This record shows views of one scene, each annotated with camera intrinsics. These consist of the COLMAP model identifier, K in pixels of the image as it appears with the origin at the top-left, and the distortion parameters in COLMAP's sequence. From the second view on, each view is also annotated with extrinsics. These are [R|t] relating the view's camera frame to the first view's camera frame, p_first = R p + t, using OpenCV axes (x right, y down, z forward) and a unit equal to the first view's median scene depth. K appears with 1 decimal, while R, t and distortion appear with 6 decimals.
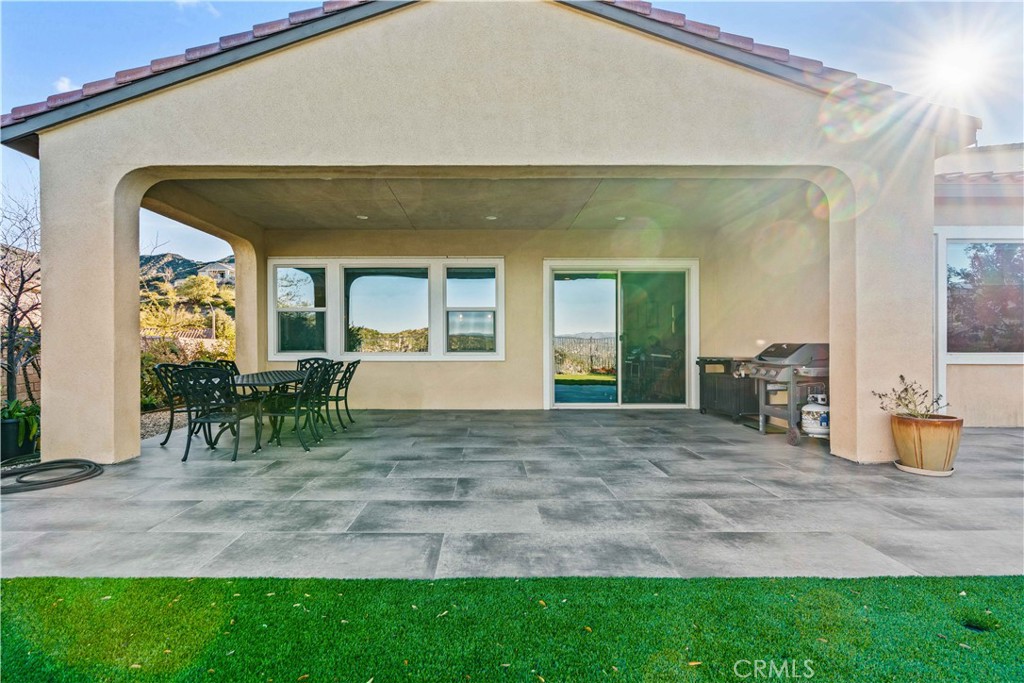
lens RADIAL K [[482.4, 0, 510.7], [0, 482.4, 346.4], [0, 0, 1]] dist [0.002486, 0.000212]
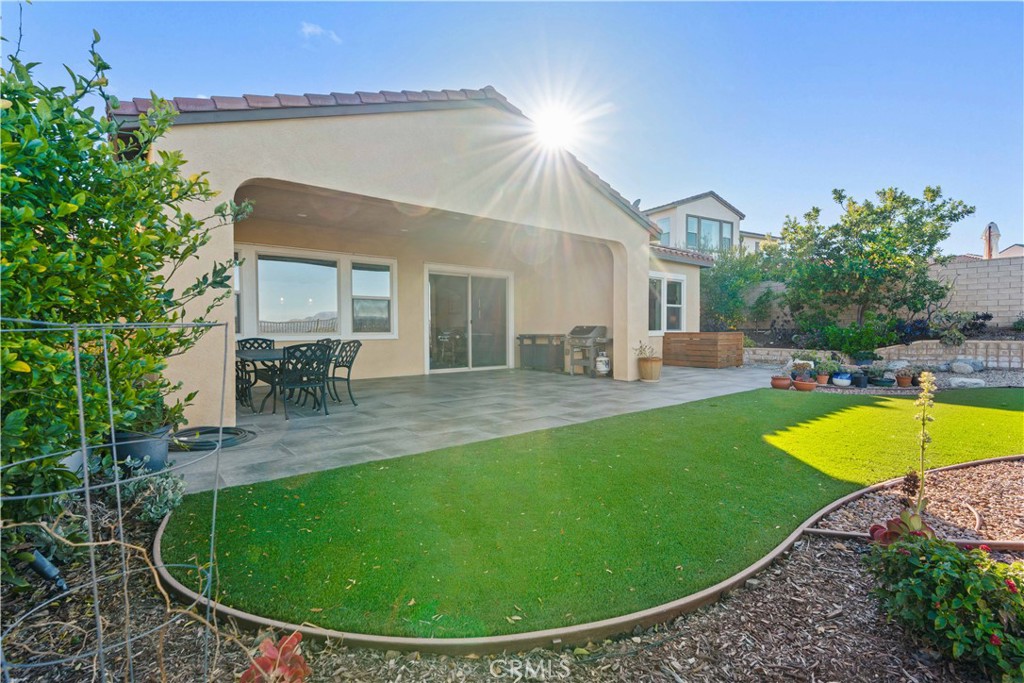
lens RADIAL K [[471.6, 0, 512.0], [0, 471.6, 341.5], [0, 0, 1]] dist [-0.000325, -0.000029]
pose [[0.777028, -0.019282, 0.629170, -0.599940], [0.001662, 0.999590, 0.028581, 0.001732], [-0.629464, -0.021162, 0.776742, -0.181450]]
